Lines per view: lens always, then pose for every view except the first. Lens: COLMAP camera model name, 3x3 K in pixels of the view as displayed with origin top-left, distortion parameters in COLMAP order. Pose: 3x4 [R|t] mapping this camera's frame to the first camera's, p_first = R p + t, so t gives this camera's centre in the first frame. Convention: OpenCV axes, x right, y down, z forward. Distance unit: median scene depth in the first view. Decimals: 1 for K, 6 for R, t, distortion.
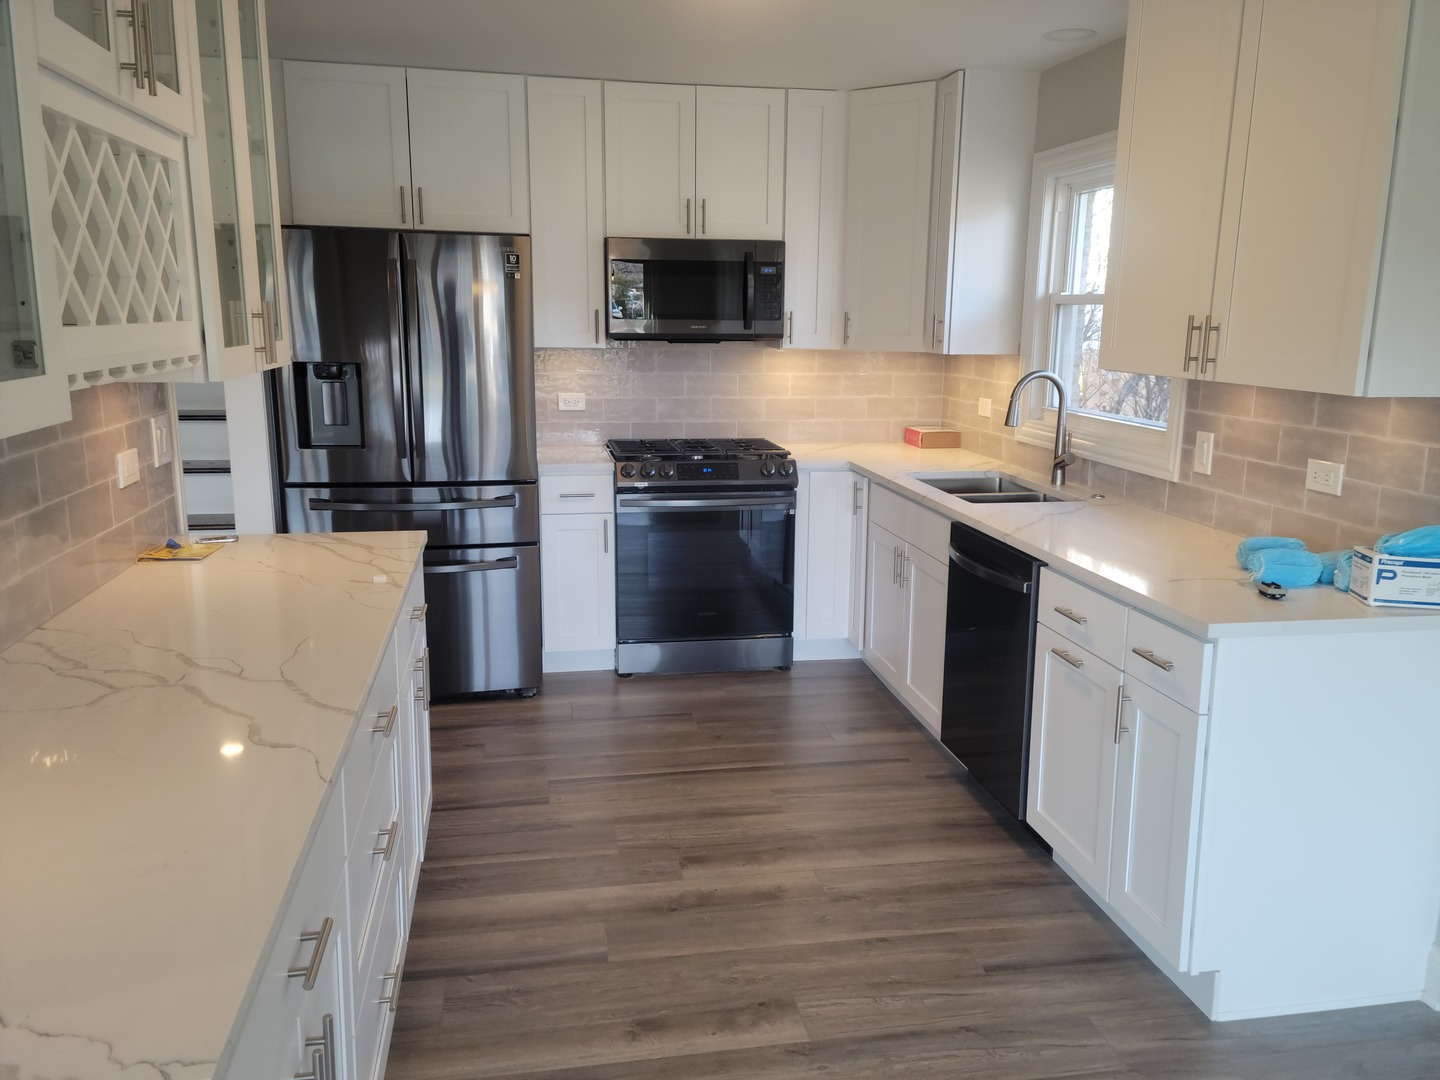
lens RADIAL K [[1148.0, 0, 725.7], [0, 1148.0, 542.0], [0, 0, 1]] dist [0.099041, -0.036517]
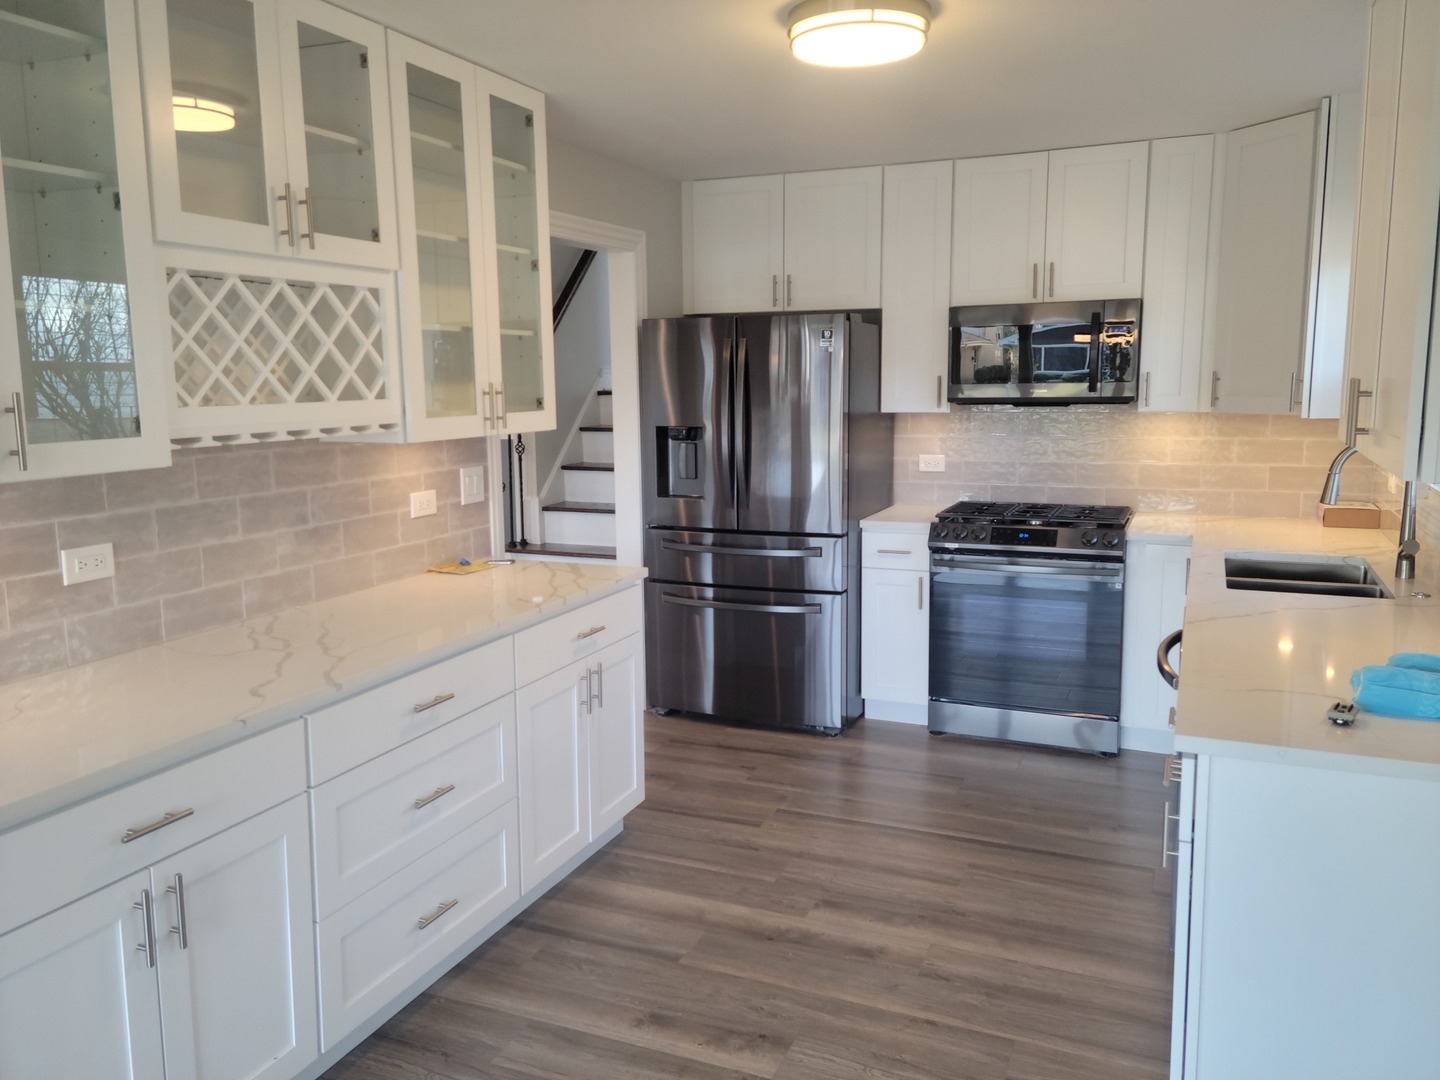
lens RADIAL K [[1148.0, 0, 720.4], [0, 1148.0, 535.9], [0, 0, 1]] dist [0.099041, -0.036517]
pose [[0.828684, 0.060496, -0.556438, 0.322377], [-0.091181, 0.995453, -0.027567, -0.011679], [0.552240, 0.073581, 0.830432, 0.040640]]
